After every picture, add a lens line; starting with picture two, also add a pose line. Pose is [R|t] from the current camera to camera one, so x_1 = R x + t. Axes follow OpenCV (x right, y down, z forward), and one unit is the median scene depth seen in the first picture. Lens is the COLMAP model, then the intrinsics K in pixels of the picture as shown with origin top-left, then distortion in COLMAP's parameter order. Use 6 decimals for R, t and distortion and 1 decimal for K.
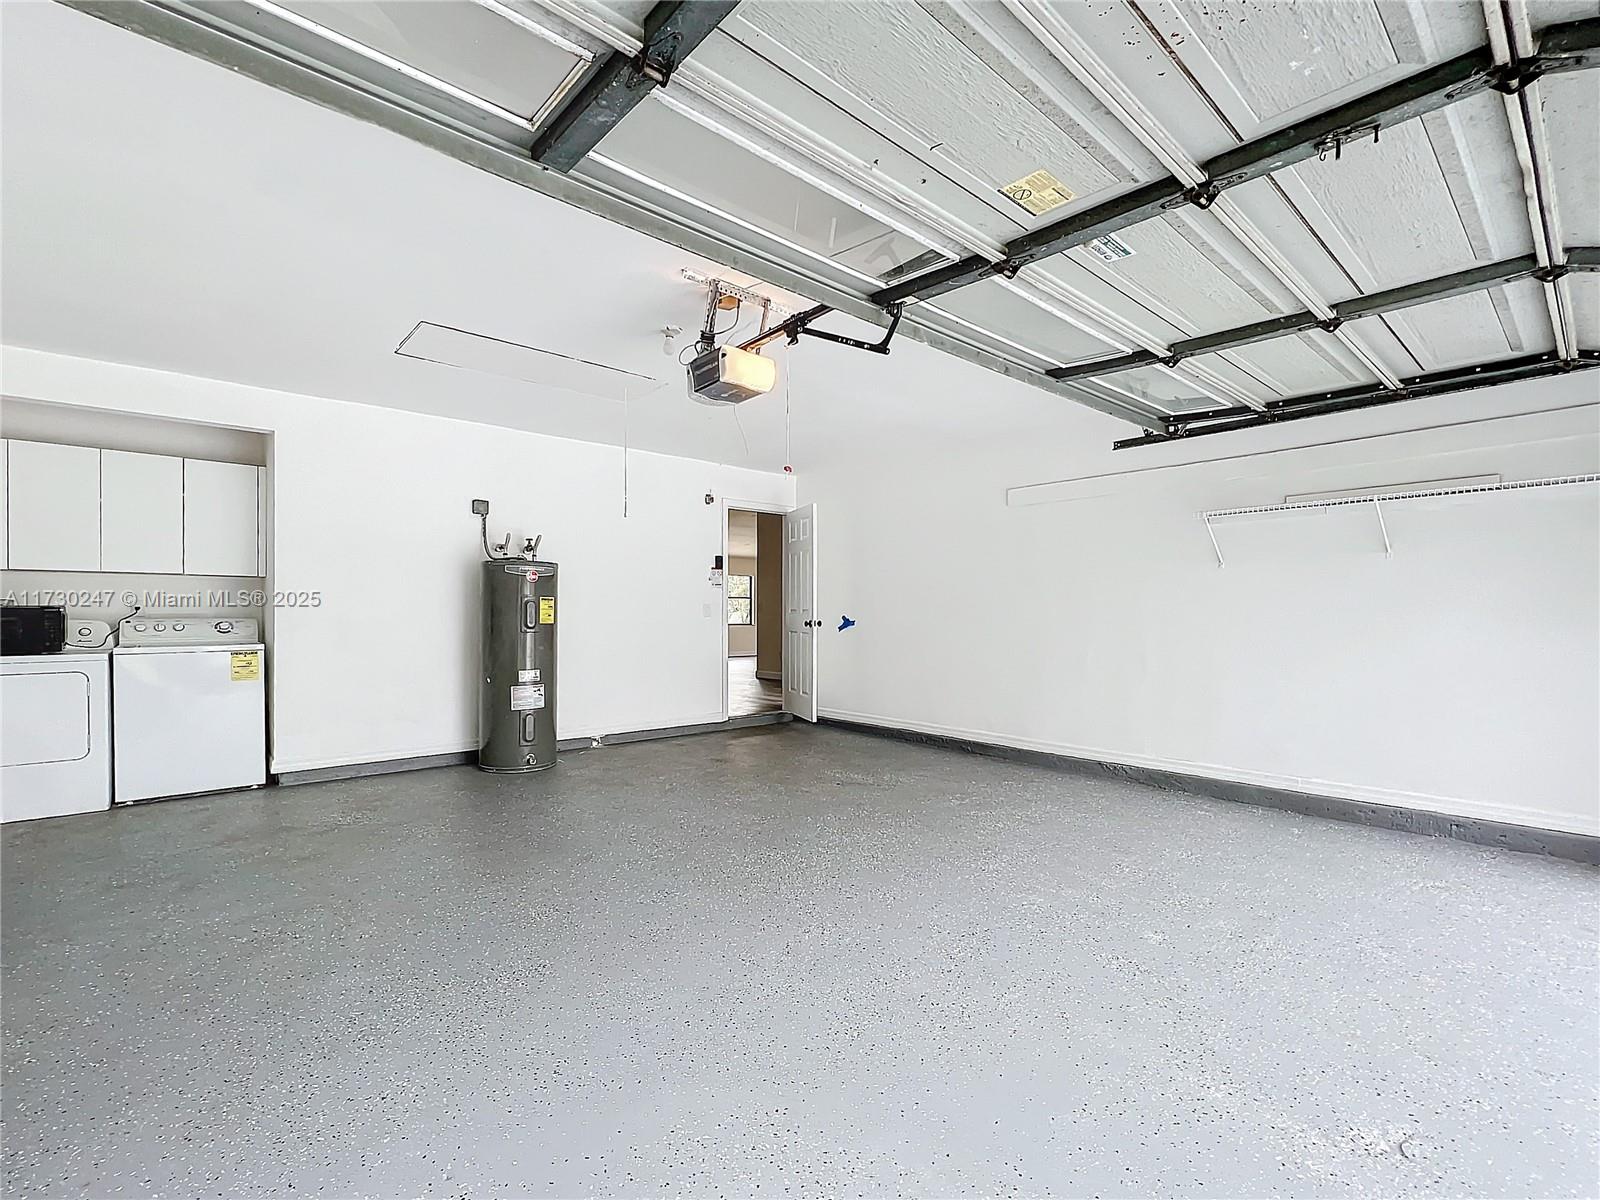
lens RADIAL K [[675.1, 0, 803.0], [0, 675.1, 607.7], [0, 0, 1]] dist [0.001198, 0.000483]
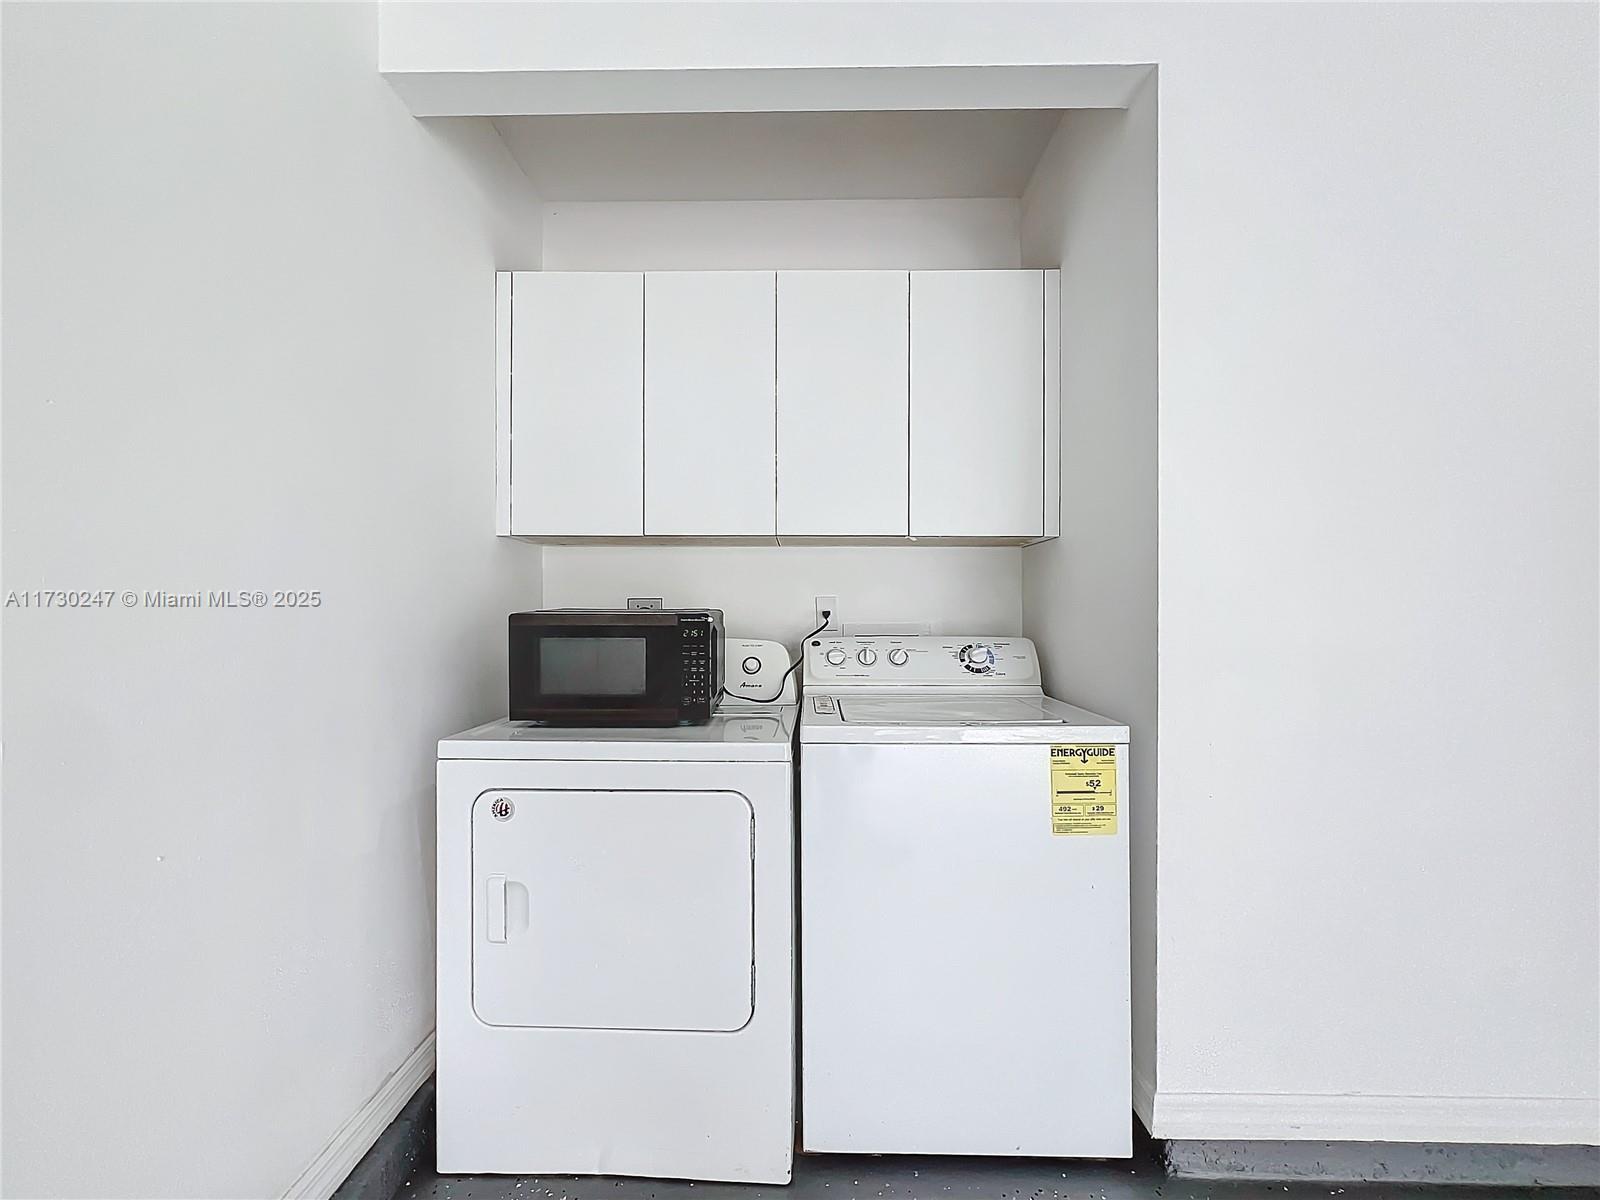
lens RADIAL K [[675.1, 0, 803.0], [0, 675.1, 607.7], [0, 0, 1]] dist [0.001198, 0.000483]
pose [[0.726445, -0.007694, -0.687181, -0.693915], [0.000055, 0.999938, -0.011137, 0.001886], [0.687224, 0.008053, 0.726401, 0.665213]]
